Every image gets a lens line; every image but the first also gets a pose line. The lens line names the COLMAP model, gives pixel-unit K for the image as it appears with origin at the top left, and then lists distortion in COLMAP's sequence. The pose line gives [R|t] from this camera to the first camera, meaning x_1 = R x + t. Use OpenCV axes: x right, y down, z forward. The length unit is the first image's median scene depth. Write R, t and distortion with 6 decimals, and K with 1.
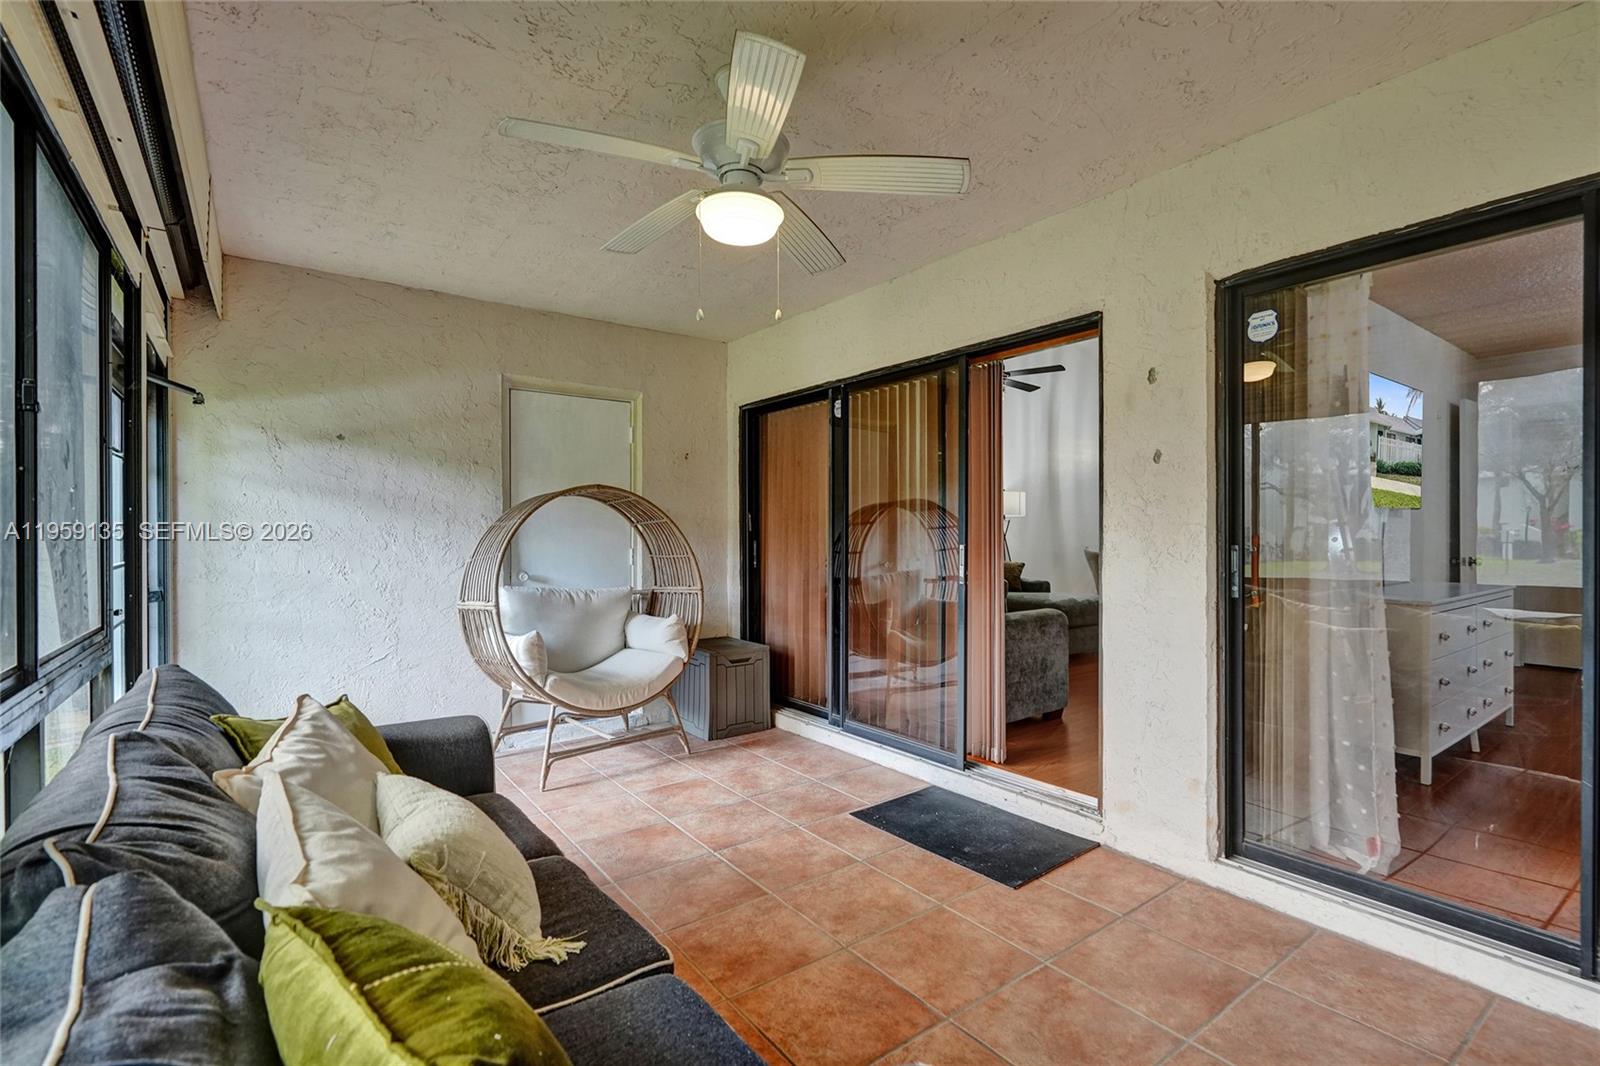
lens RADIAL K [[733.6, 0, 800.0], [0, 733.6, 533.0], [0, 0, 1]] dist [-0.000901, -0.000092]
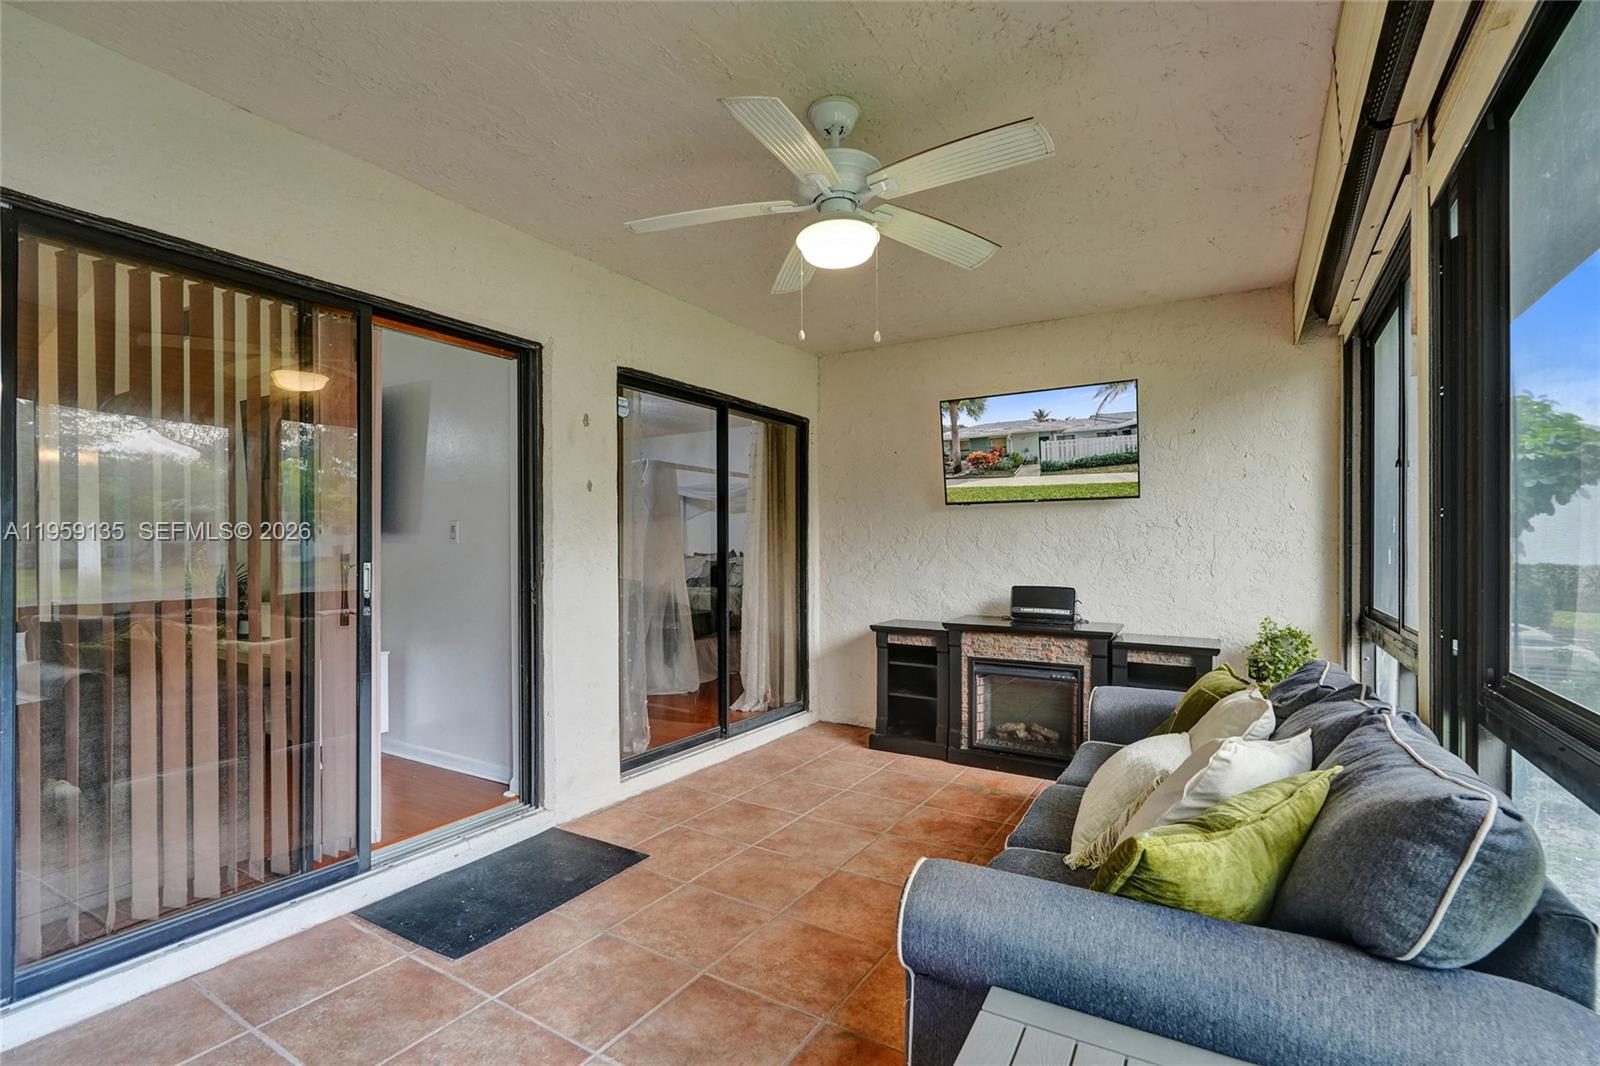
lens RADIAL K [[735.4, 0, 813.5], [0, 735.4, 542.6], [0, 0, 1]] dist [-0.000145, -0.000117]
pose [[-0.387772, 0.009635, 0.921705, -0.850062], [0.003519, 0.999954, -0.008972, 0.005367], [-0.921749, -0.000235, -0.387788, 1.178258]]
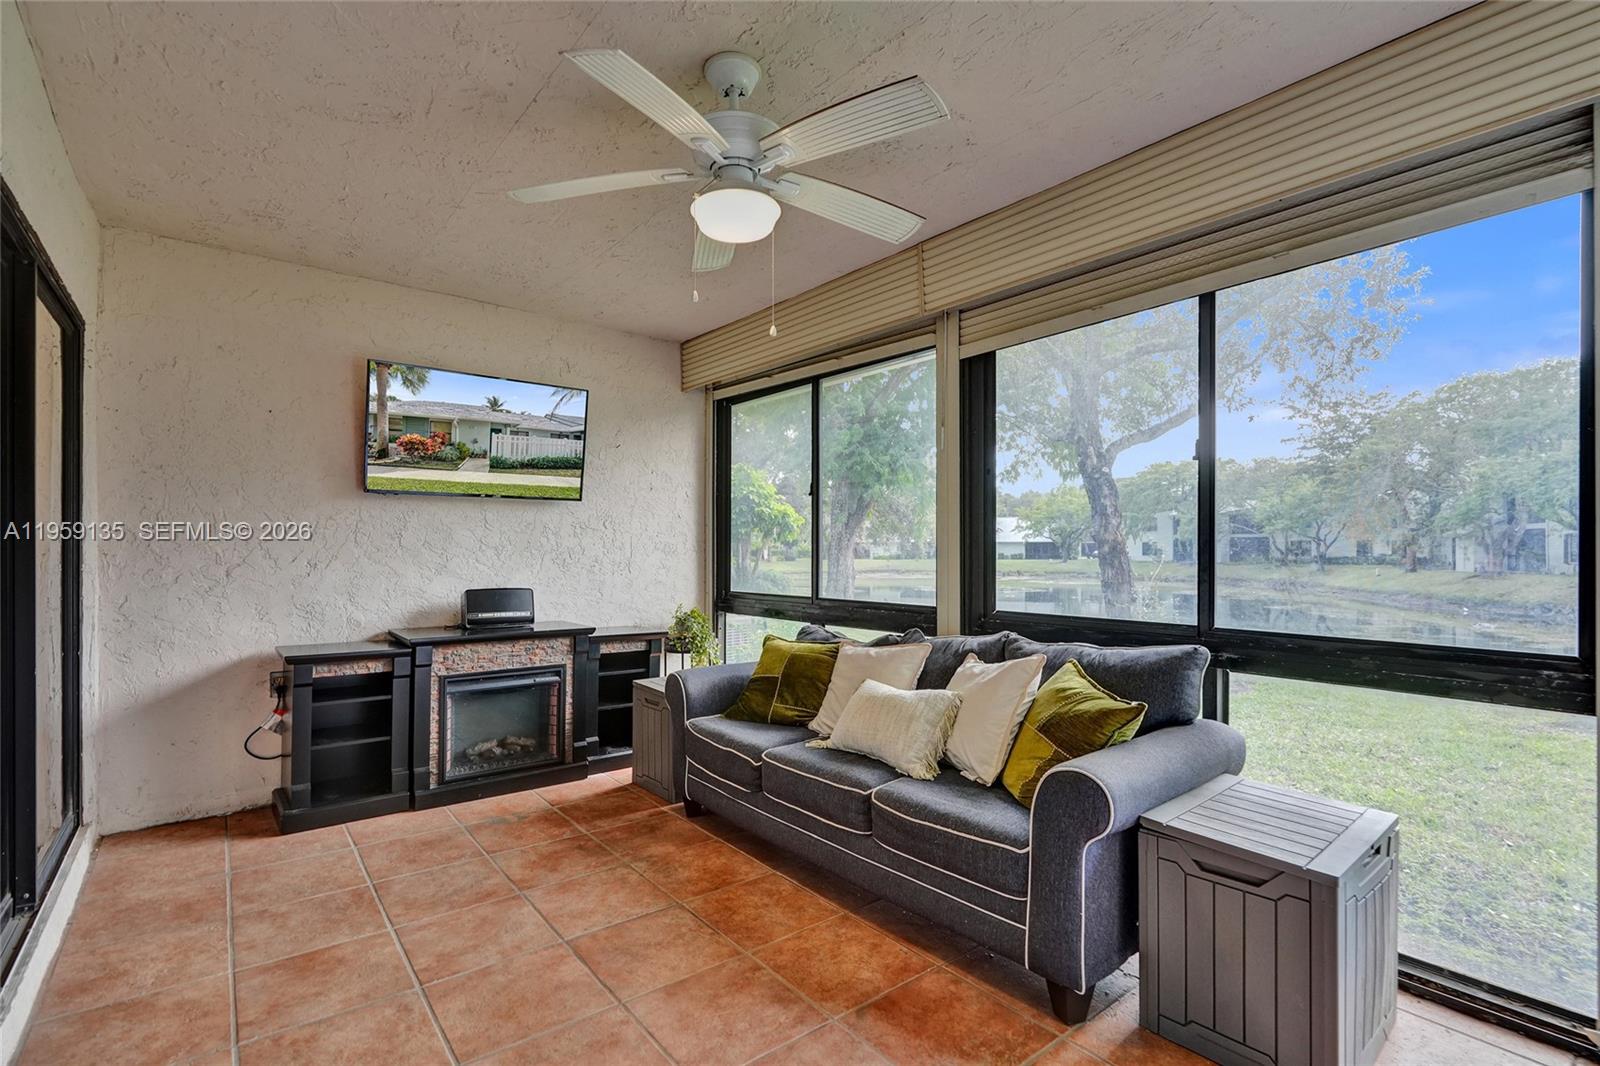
lens RADIAL K [[733.6, 0, 800.0], [0, 733.6, 533.0], [0, 0, 1]] dist [-0.000901, -0.000092]
pose [[-0.999192, 0.000940, -0.040168, -0.102618], [0.001890, 0.999719, -0.023615, 0.011687], [0.040135, -0.023672, -0.998914, 1.623840]]
